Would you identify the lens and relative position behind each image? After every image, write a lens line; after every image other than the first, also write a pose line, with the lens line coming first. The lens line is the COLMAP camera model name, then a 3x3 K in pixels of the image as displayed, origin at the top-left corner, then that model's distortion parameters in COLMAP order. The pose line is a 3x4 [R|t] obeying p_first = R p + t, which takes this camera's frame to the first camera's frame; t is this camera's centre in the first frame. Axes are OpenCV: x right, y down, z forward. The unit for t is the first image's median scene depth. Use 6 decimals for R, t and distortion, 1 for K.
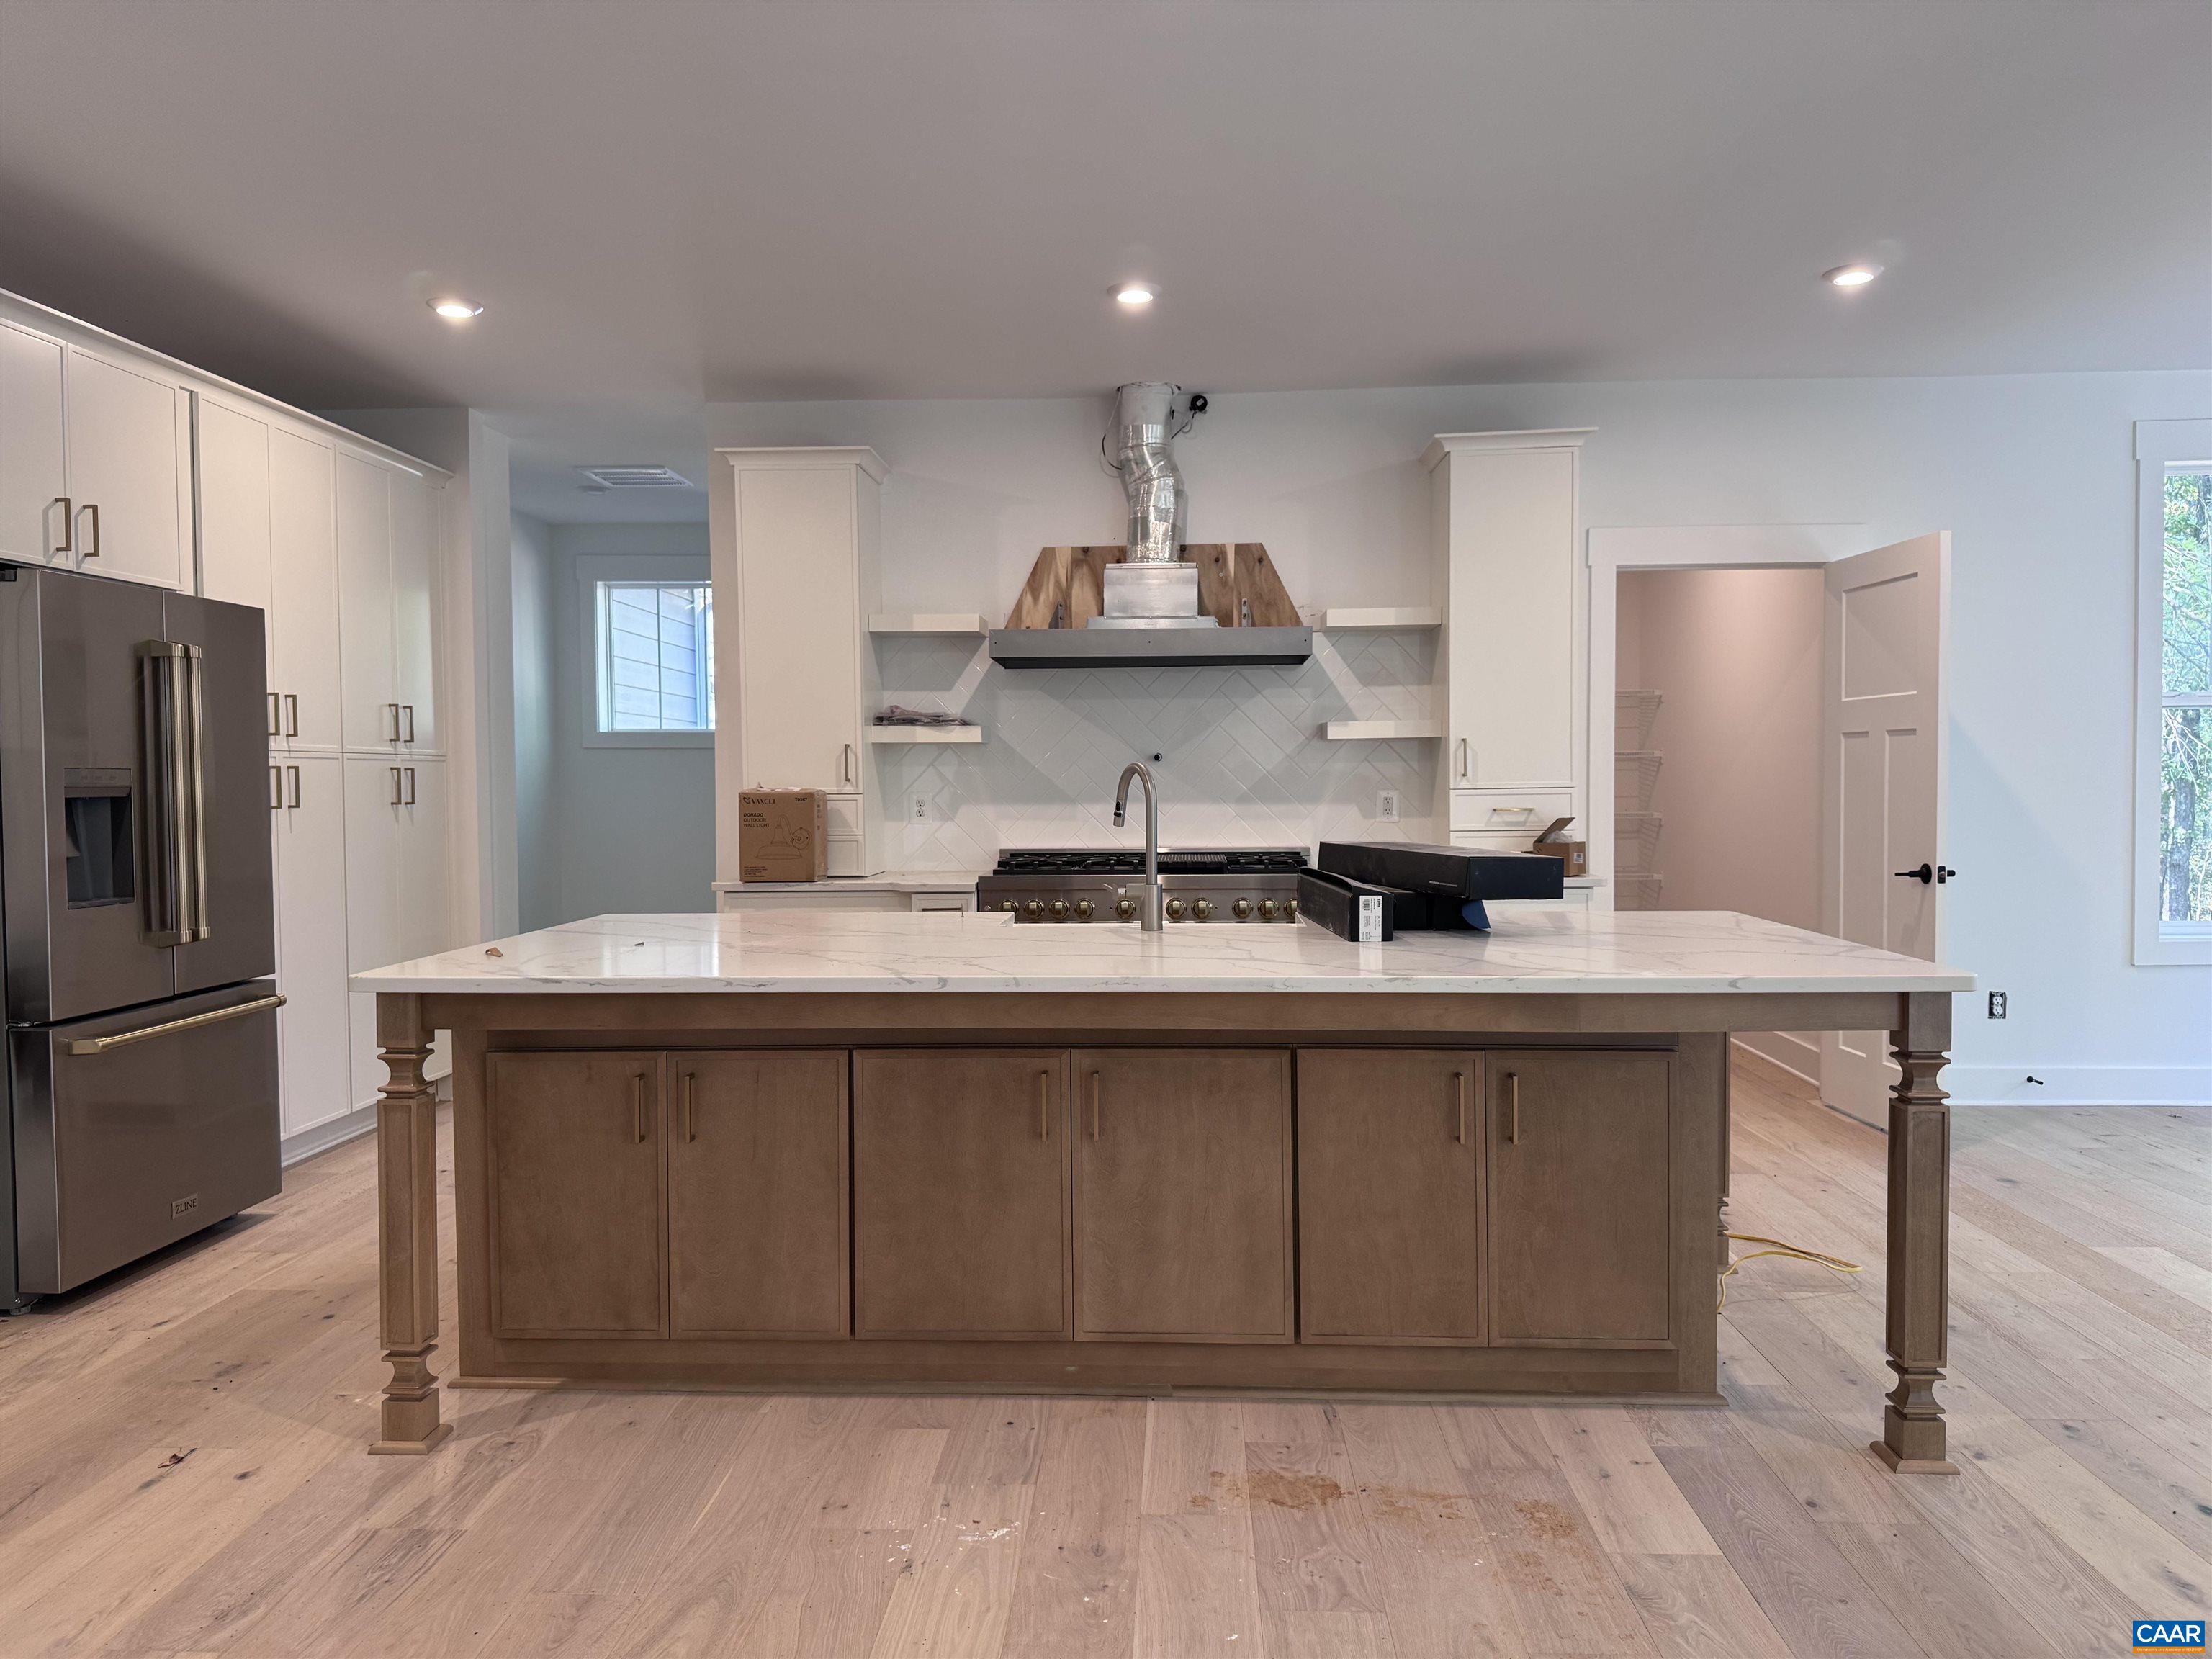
lens RADIAL K [[1537.4, 0, 1106.0], [0, 1537.4, 829.5], [0, 0, 1]] dist [0.036465, -0.044562]
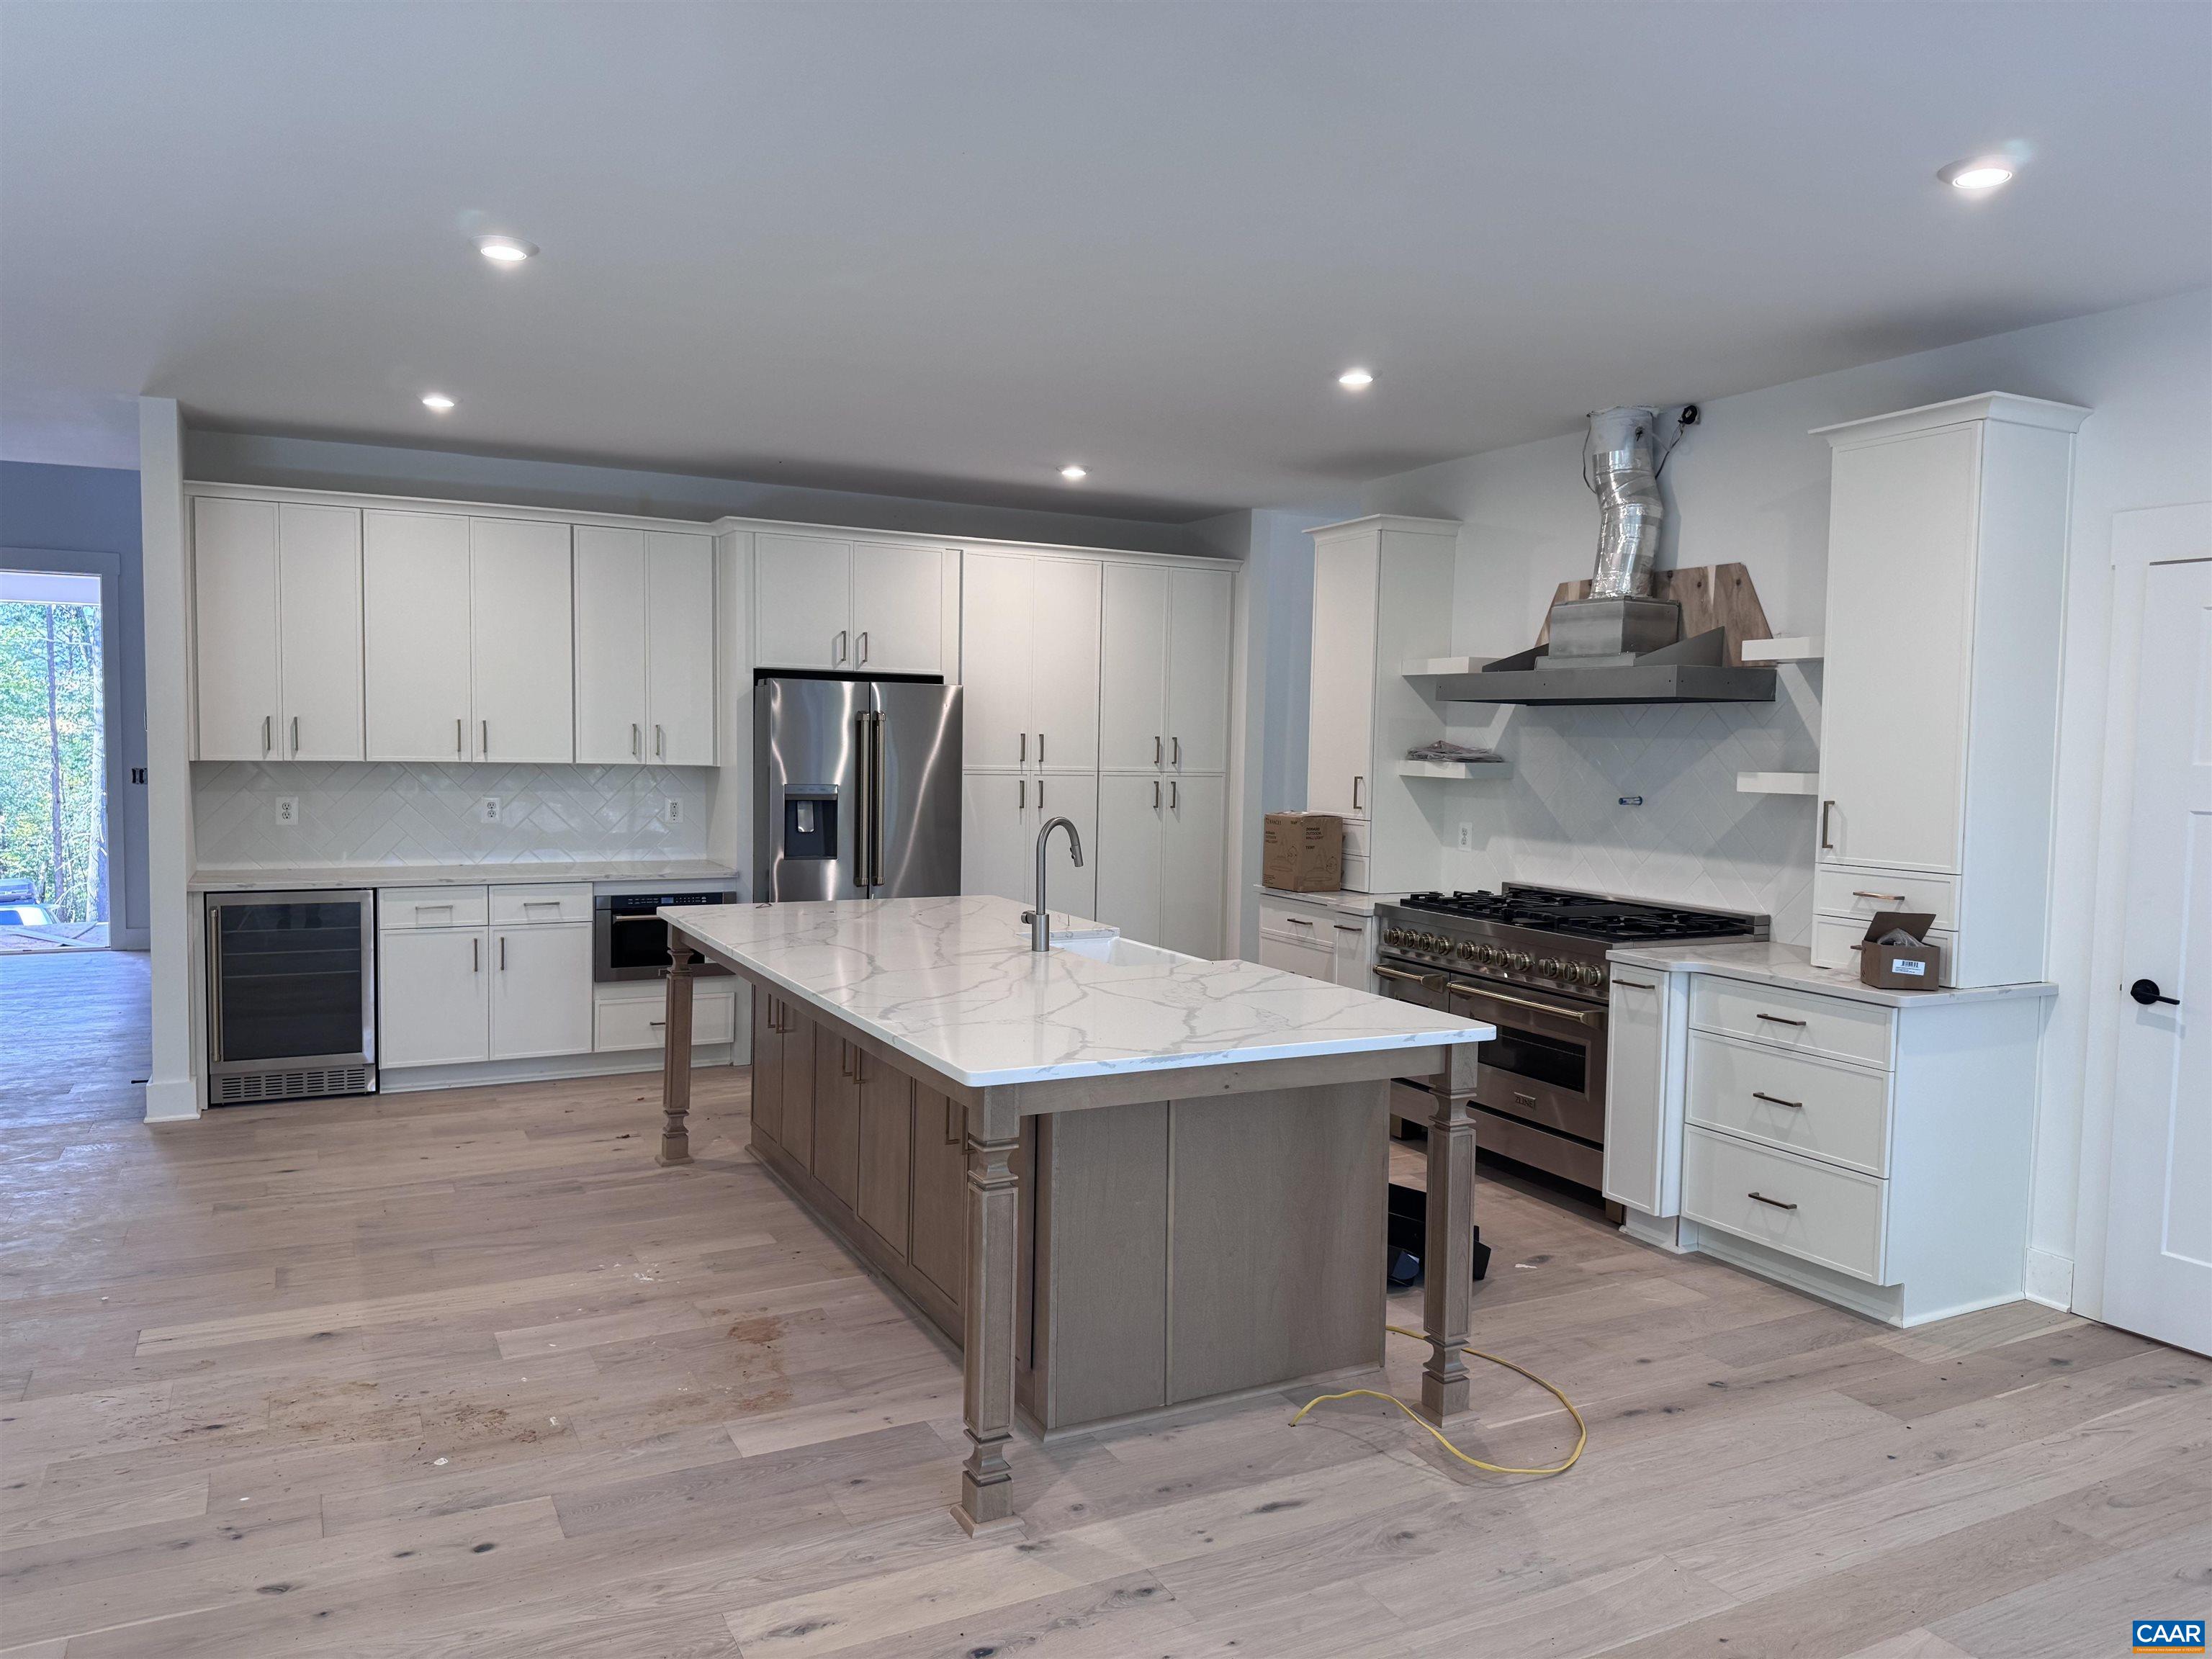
lens RADIAL K [[1516.3, 0, 1106.0], [0, 1516.3, 829.5], [0, 0, 1]] dist [0.155303, -0.294085]
pose [[0.515740, 0.065998, -0.854199, 1.273066], [-0.057392, 0.997450, 0.042414, -0.096593], [0.854821, 0.027150, 0.518213, 0.456246]]
